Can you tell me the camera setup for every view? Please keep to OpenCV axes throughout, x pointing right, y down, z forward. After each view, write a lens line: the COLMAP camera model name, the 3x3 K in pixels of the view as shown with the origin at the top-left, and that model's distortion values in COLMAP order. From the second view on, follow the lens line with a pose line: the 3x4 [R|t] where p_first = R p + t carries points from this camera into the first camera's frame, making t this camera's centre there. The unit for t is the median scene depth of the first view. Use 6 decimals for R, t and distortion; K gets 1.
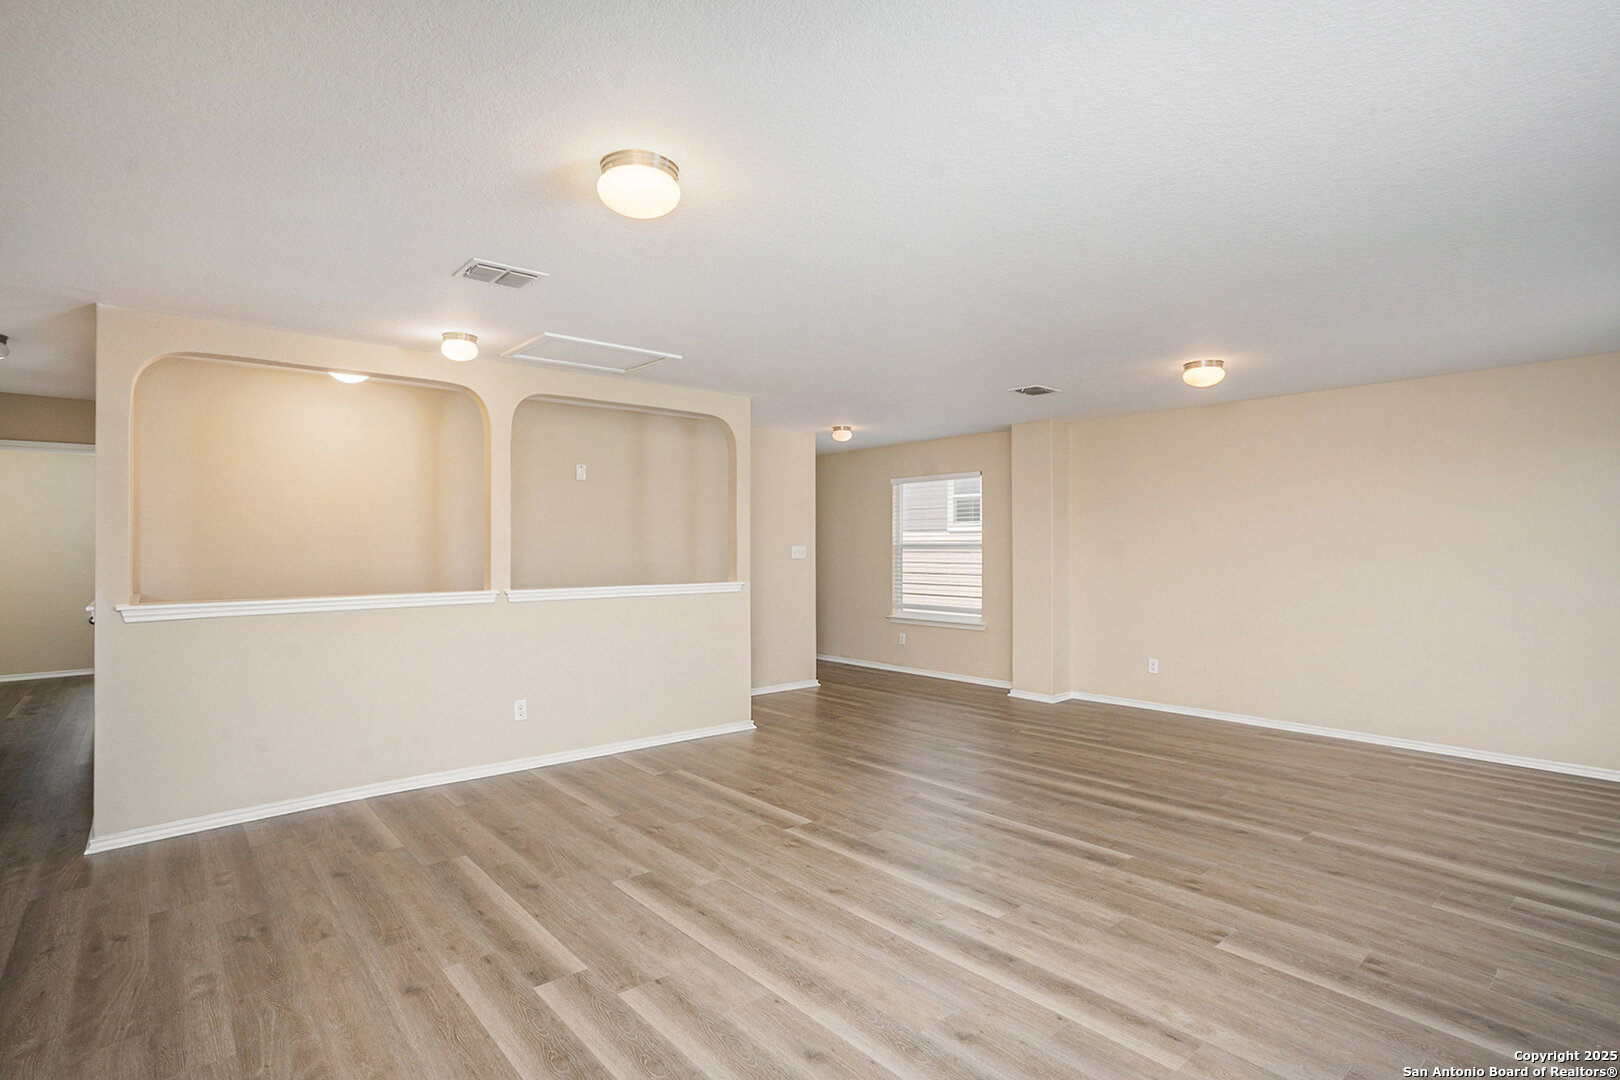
lens RADIAL K [[807.4, 0, 816.1], [0, 807.4, 539.2], [0, 0, 1]] dist [-0.084653, 0.049857]
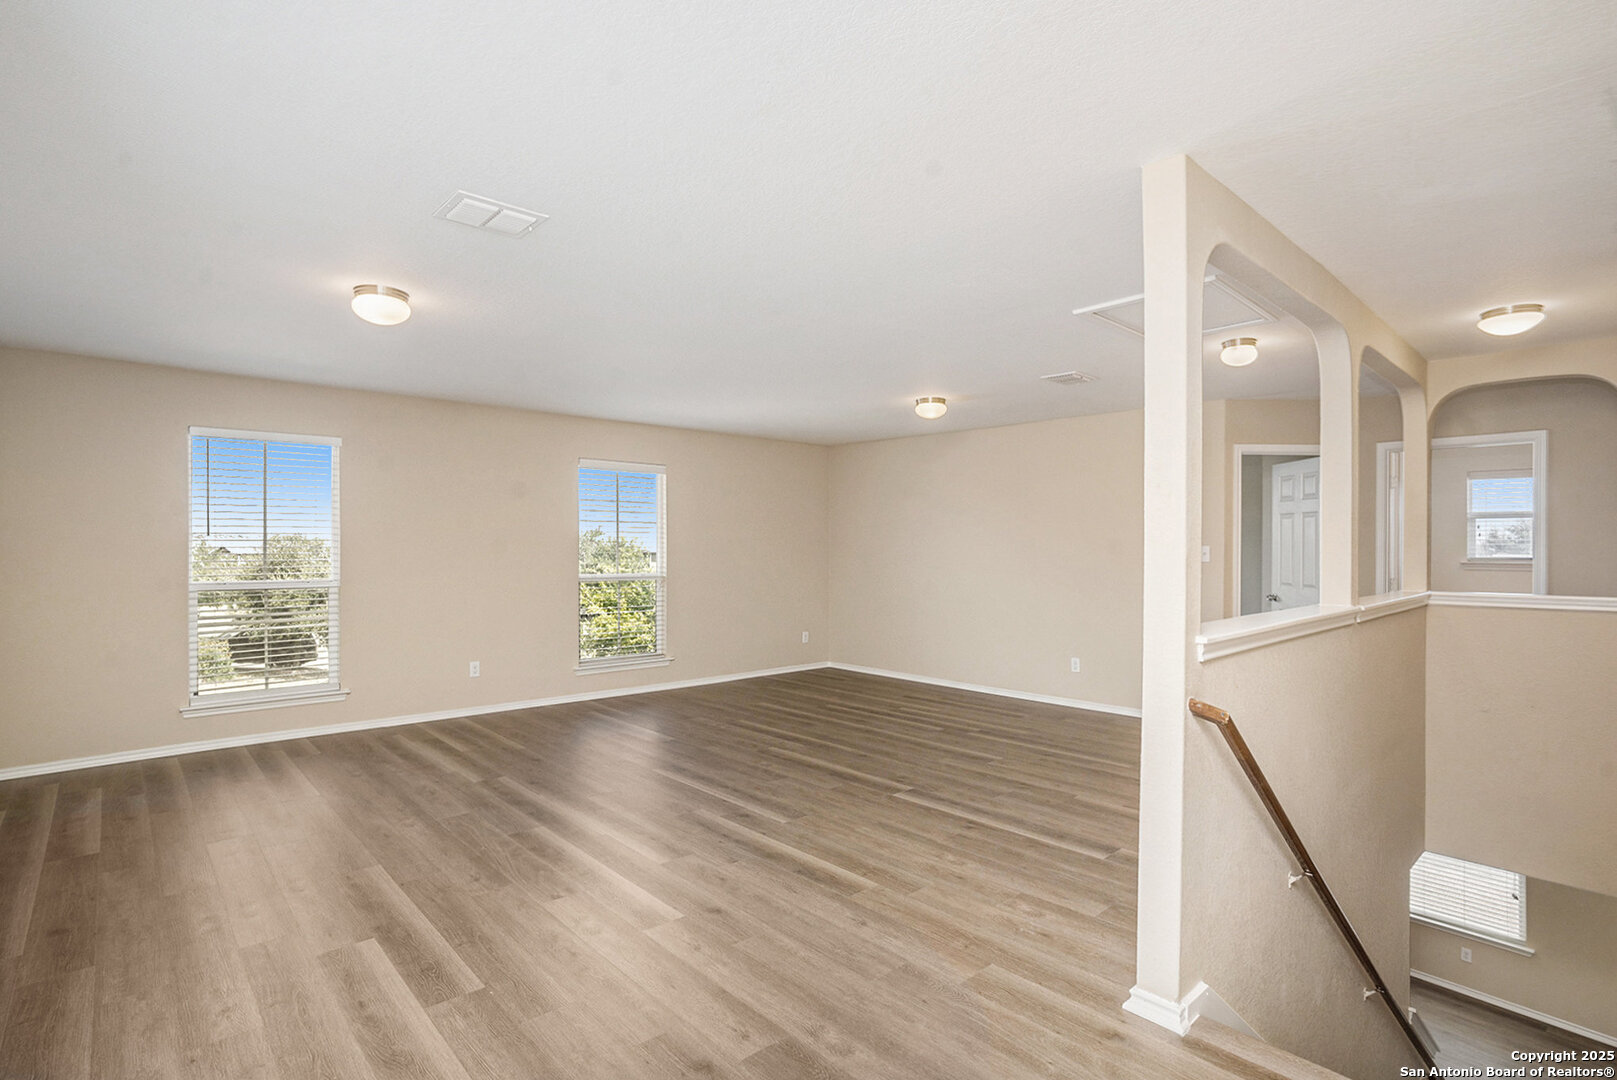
lens RADIAL K [[801.8, 0, 803.1], [0, 801.8, 540.7], [0, 0, 1]] dist [-0.091837, 0.063891]
pose [[-0.999912, -0.002171, -0.013085, 0.159169], [-0.001960, 0.999868, -0.016109, 0.020218], [0.013118, -0.016081, -0.999785, 2.486589]]
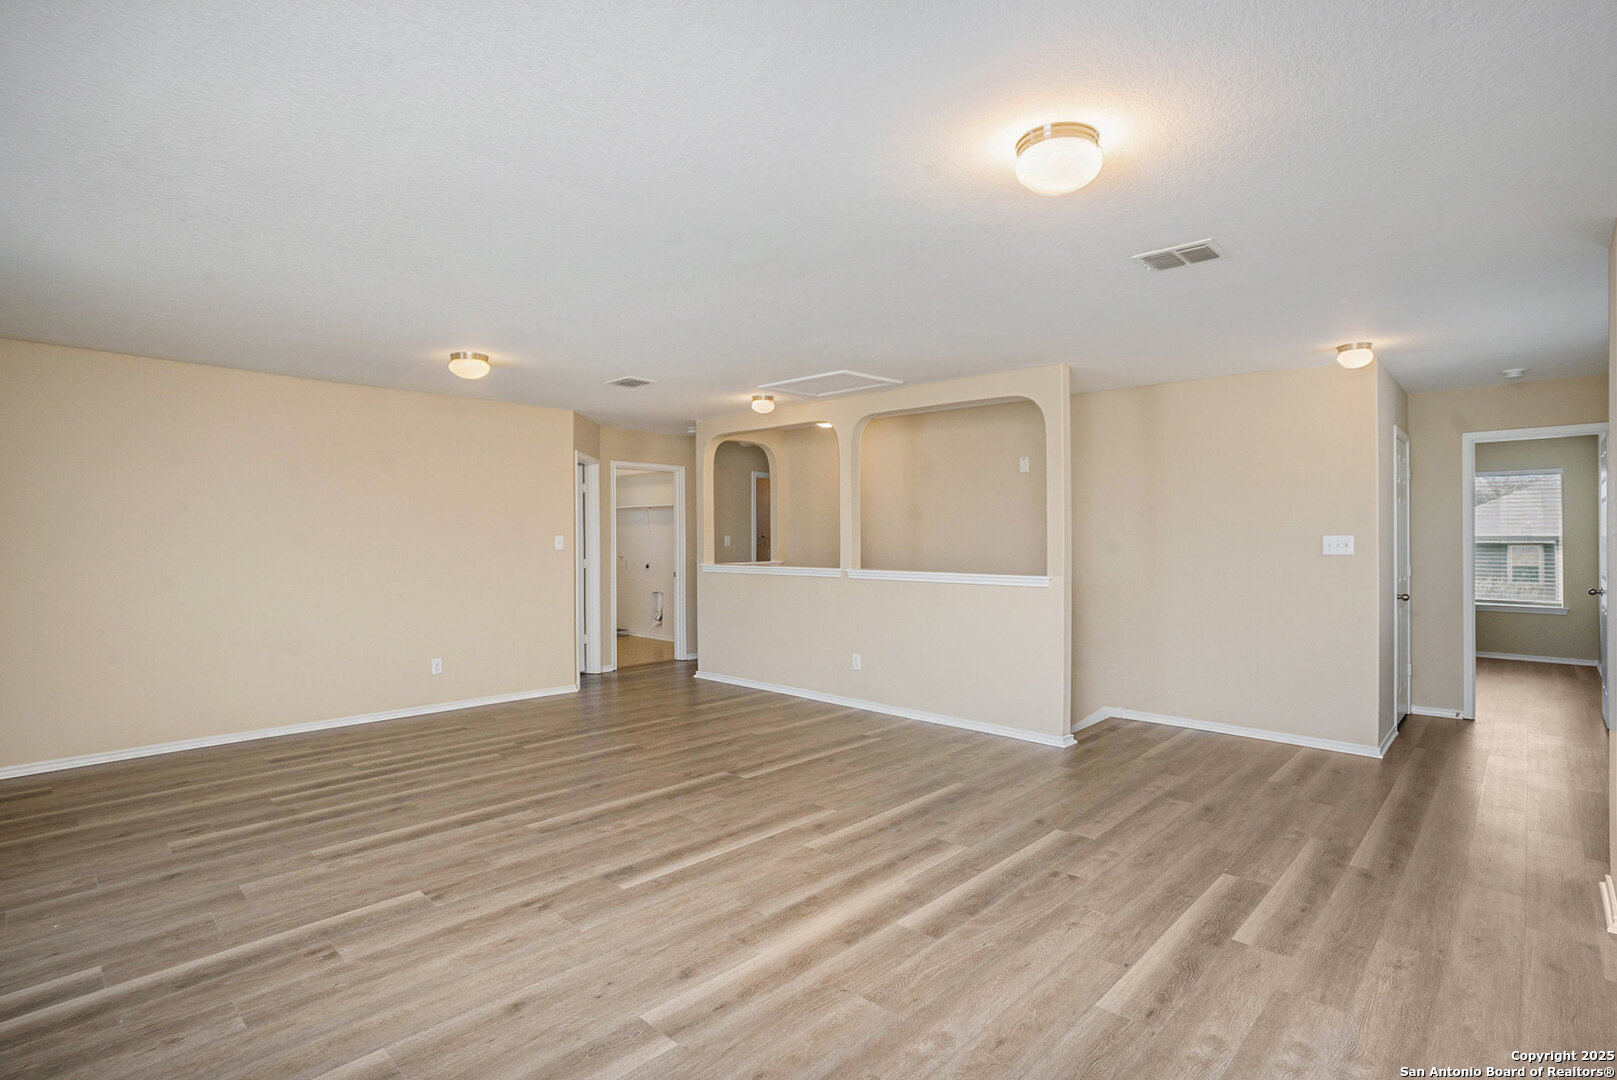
lens RADIAL K [[801.8, 0, 803.1], [0, 801.8, 540.7], [0, 0, 1]] dist [-0.091837, 0.063891]
pose [[0.081928, 0.008892, -0.996599, 1.345115], [0.012634, 0.999871, 0.009960, 0.000761], [0.996558, -0.013407, 0.081805, 1.170734]]
